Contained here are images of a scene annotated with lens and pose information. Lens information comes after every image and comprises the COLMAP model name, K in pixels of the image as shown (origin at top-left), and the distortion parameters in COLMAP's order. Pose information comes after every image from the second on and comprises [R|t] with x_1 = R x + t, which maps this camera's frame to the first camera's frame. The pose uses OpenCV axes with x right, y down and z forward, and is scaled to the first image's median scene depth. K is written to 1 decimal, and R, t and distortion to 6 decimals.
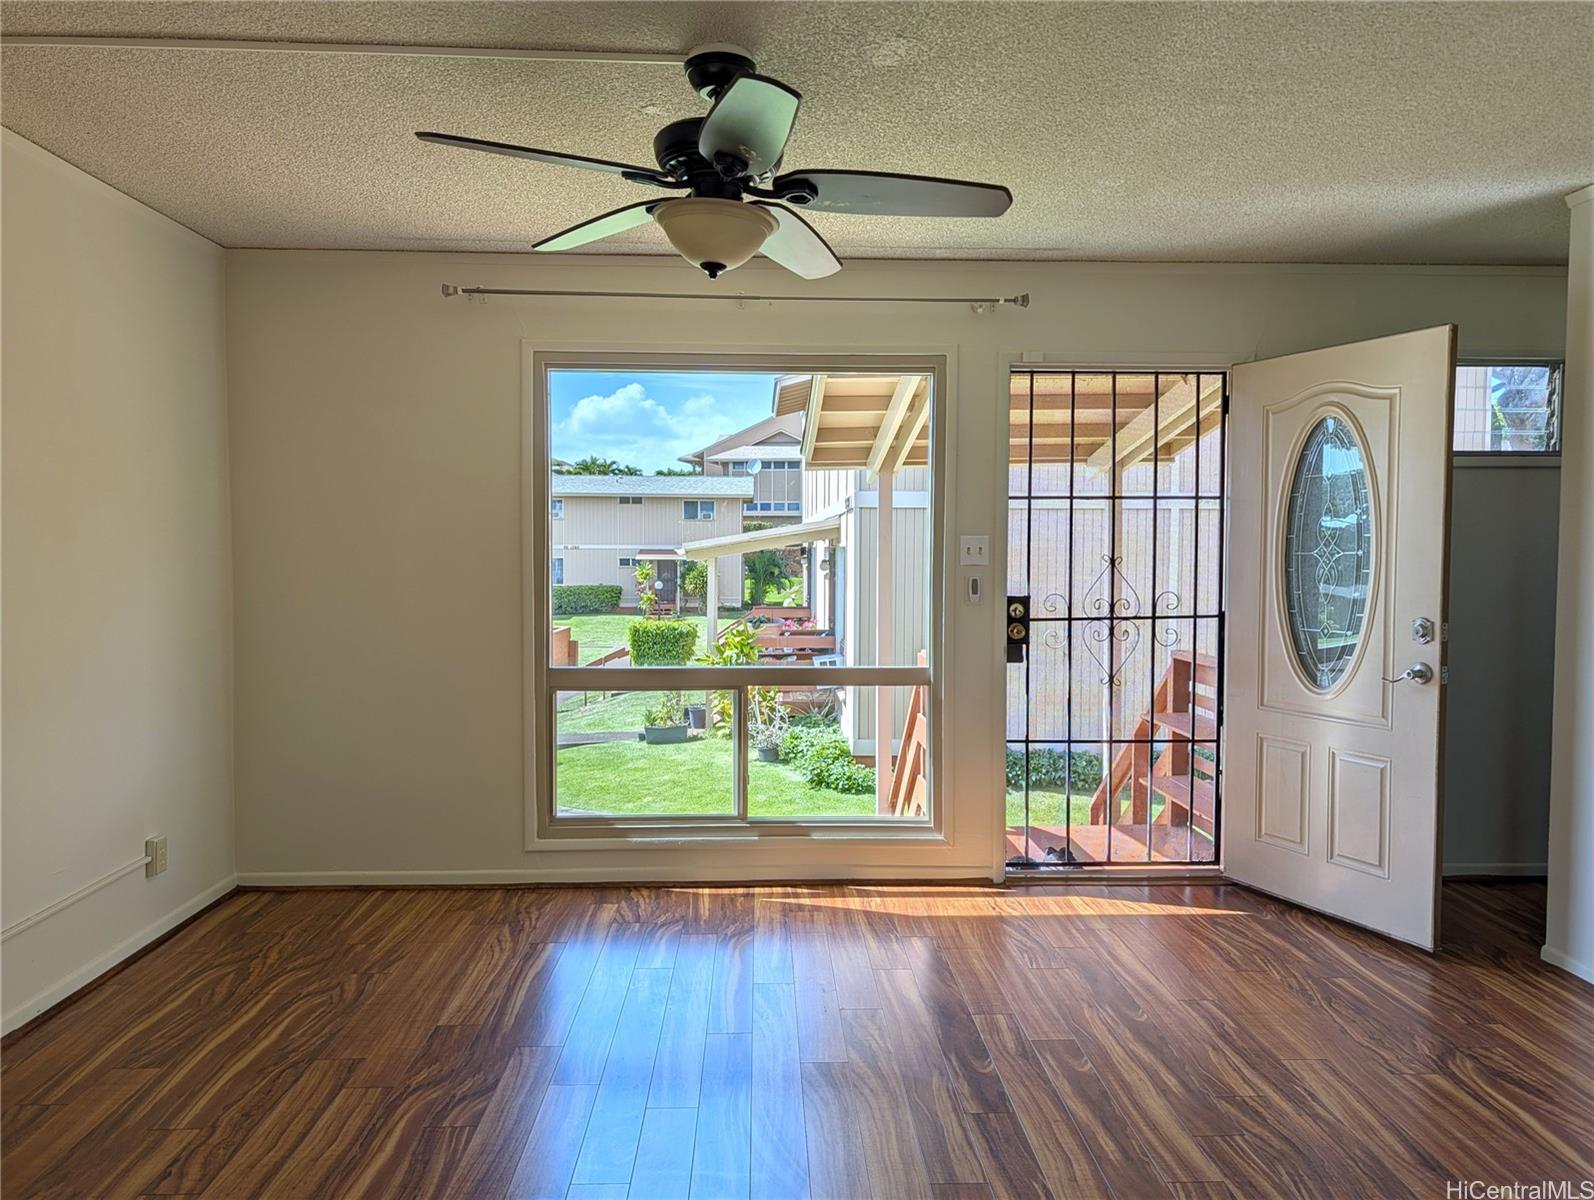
lens RADIAL K [[1144.9, 0, 814.9], [0, 1144.9, 609.8], [0, 0, 1]] dist [0.027183, -0.003261]
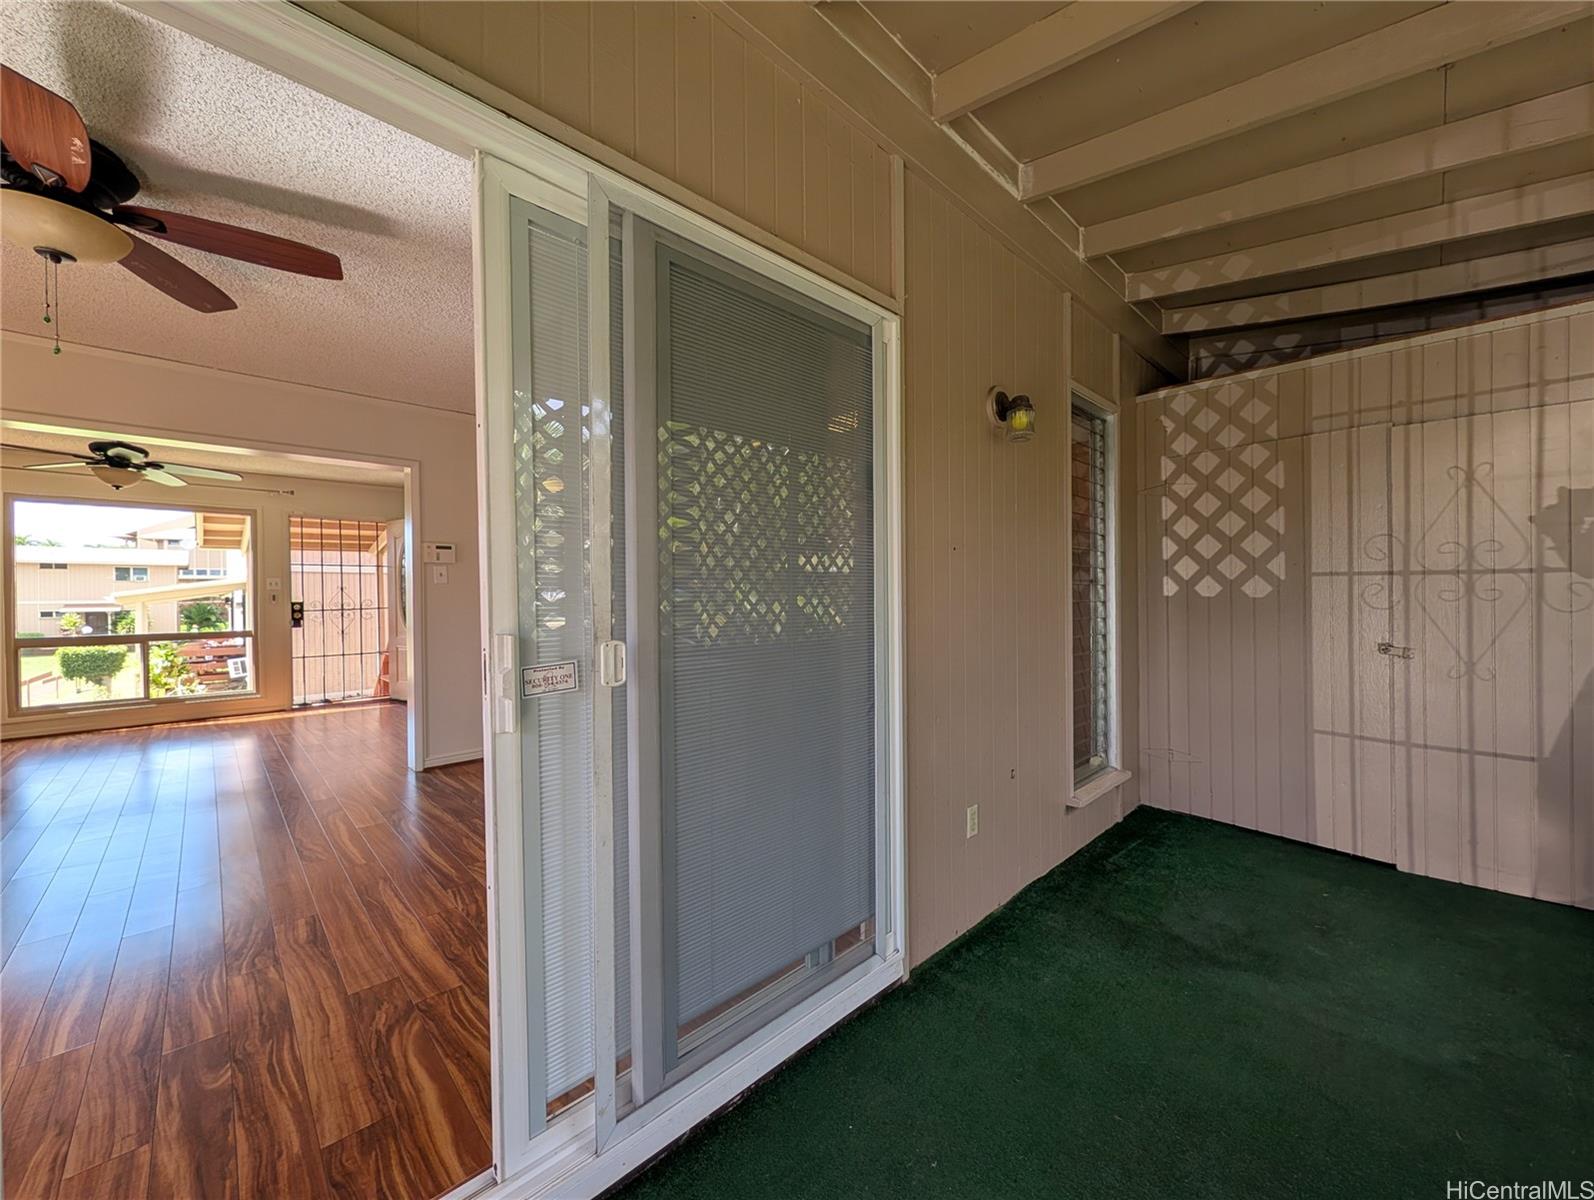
lens RADIAL K [[616.3, 0, 801.1], [0, 616.3, 601.2], [0, 0, 1]] dist [-0.001490, 0.000207]
pose [[0.748323, -0.016217, 0.663137, 0.106856], [0.049487, 0.998280, -0.031431, 0.089718], [-0.661486, 0.056337, 0.747838, -0.831877]]
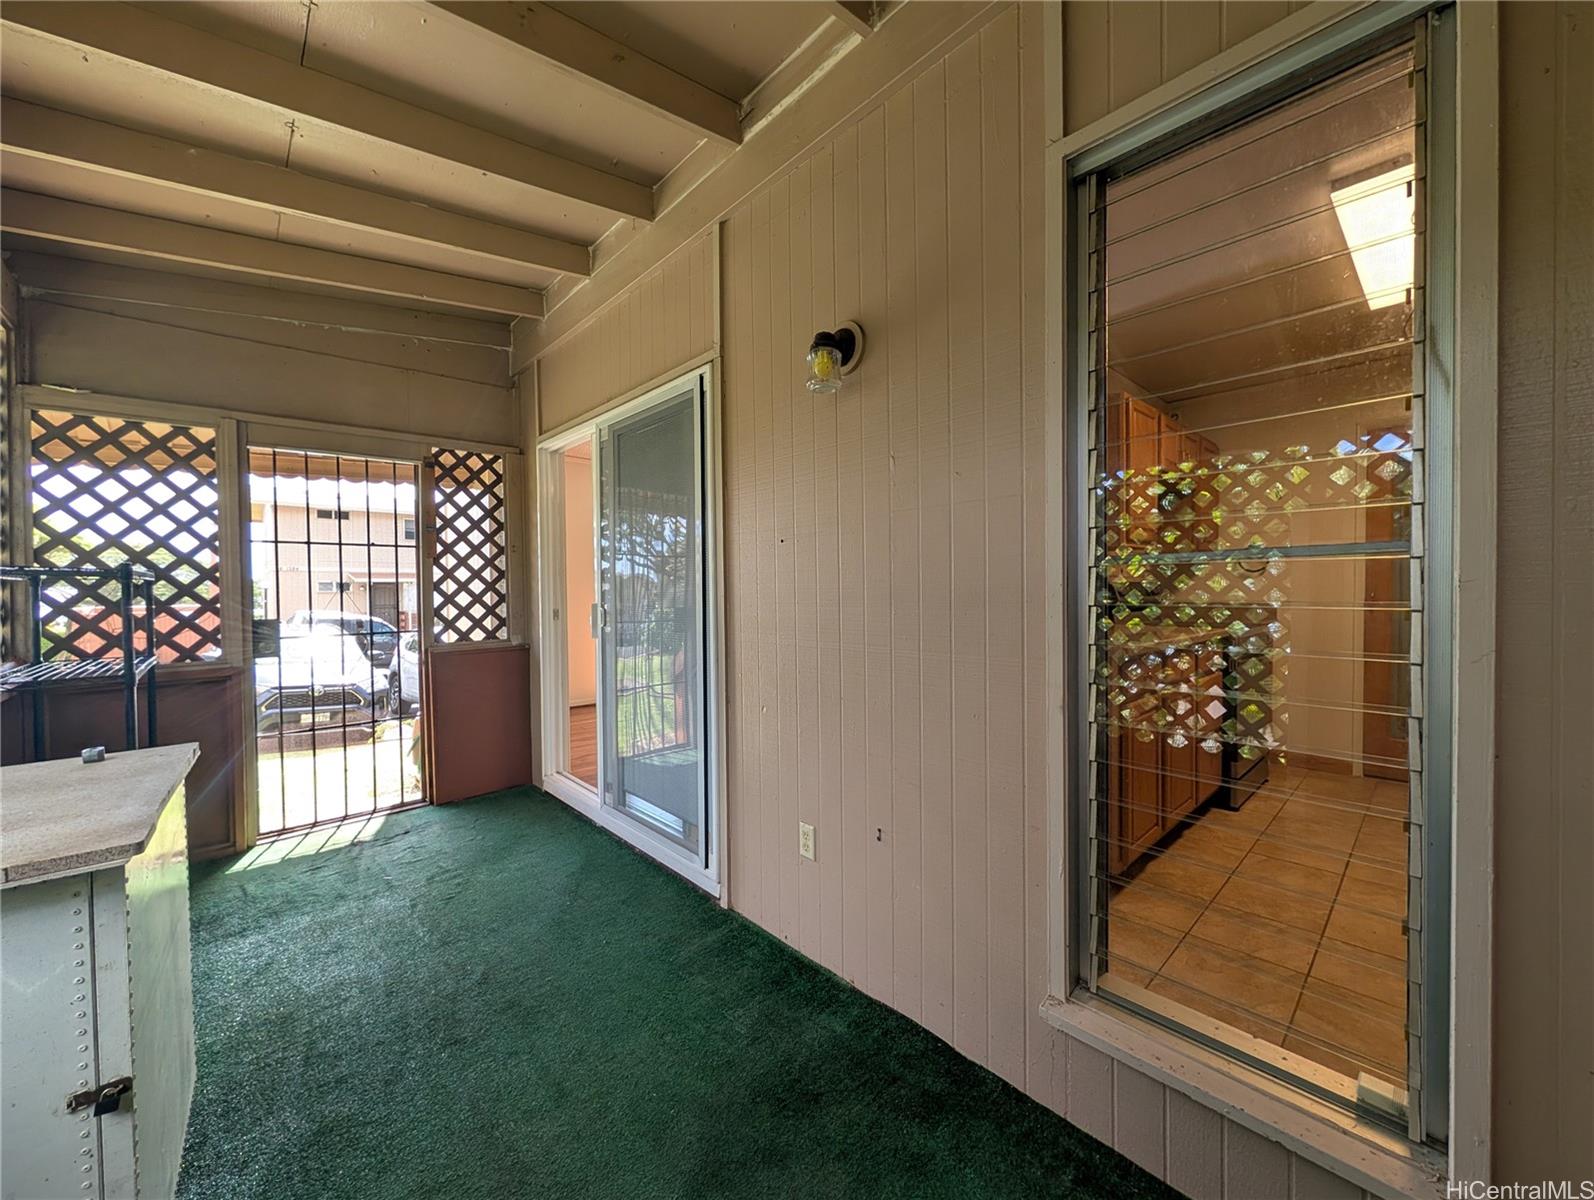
lens RADIAL K [[616.3, 0, 797.8], [0, 616.3, 600.7], [0, 0, 1]] dist [-0.001490, 0.000207]
pose [[0.649459, 0.006391, -0.760370, 0.876459], [-0.035359, 0.999137, -0.021803, 0.094257], [0.759574, 0.041046, 0.649125, -0.843344]]
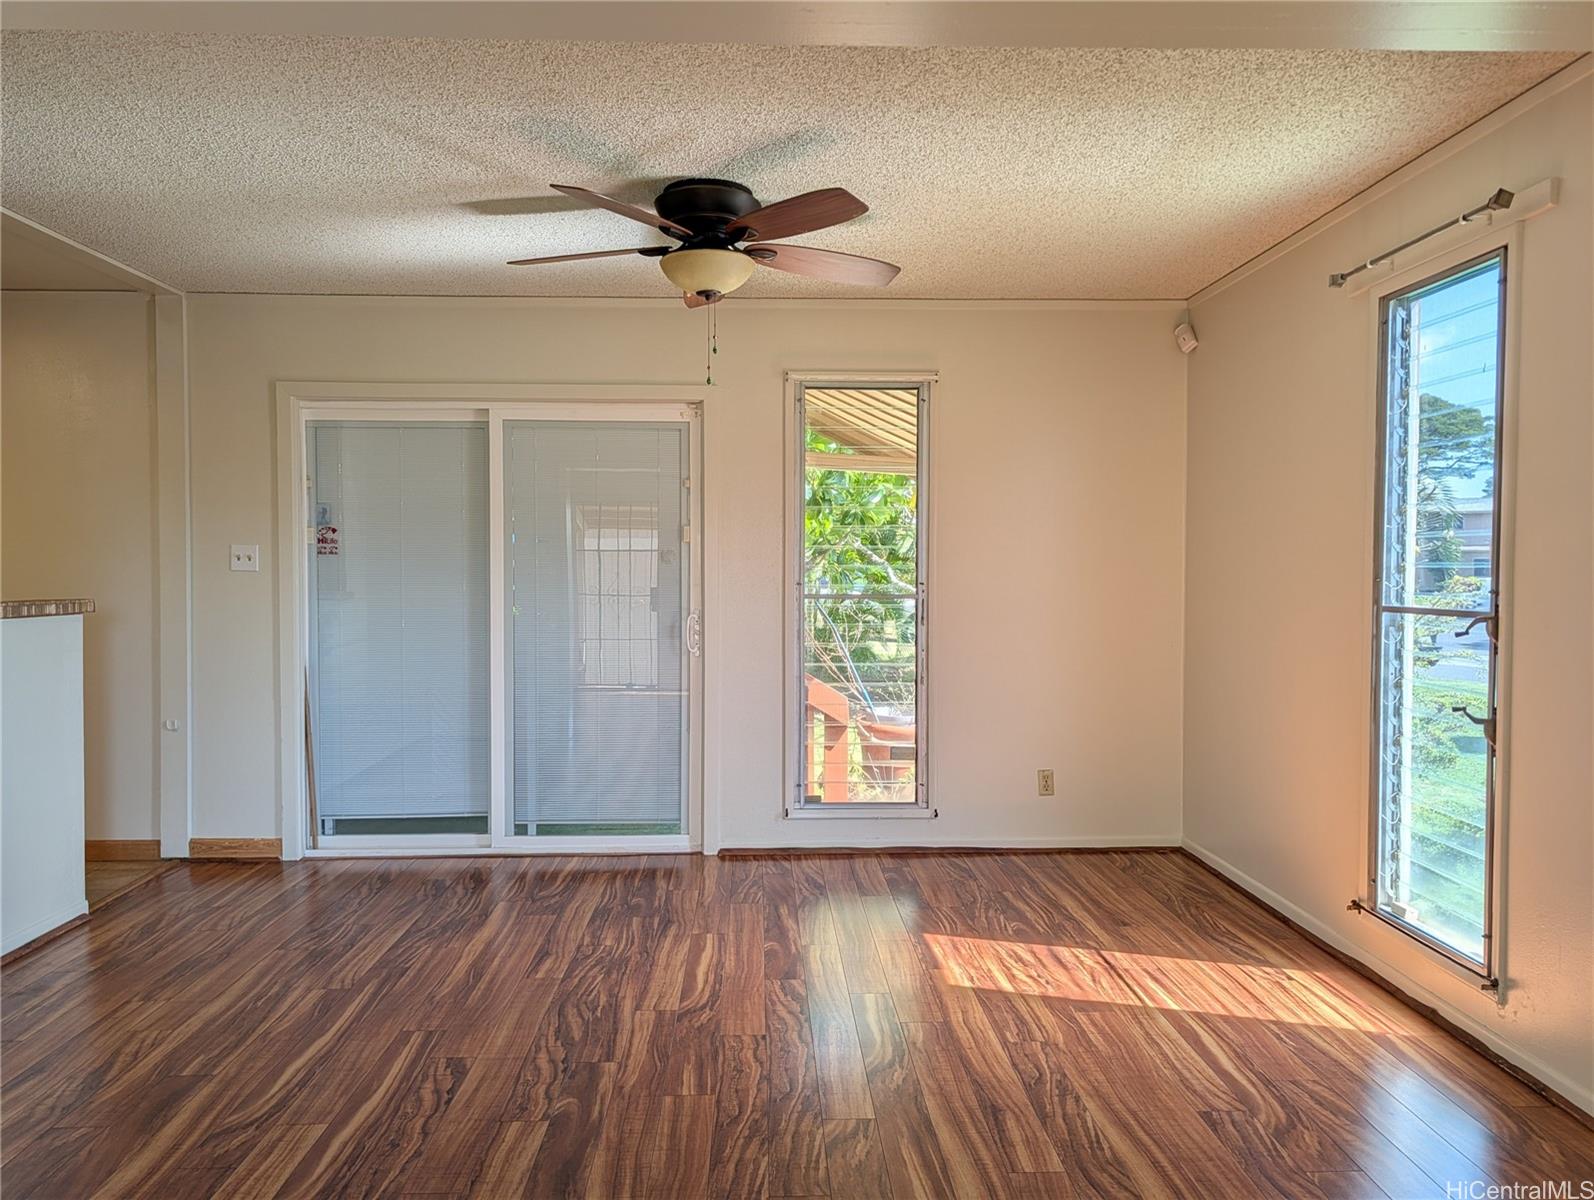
lens RADIAL K [[1144.9, 0, 799.2], [0, 1144.9, 597.4], [0, 0, 1]] dist [0.027183, -0.003261]
pose [[-0.999987, -0.000768, 0.004951, -0.050550], [-0.000381, 0.996971, 0.077768, -0.014087], [-0.004996, 0.077765, -0.996959, 0.549158]]
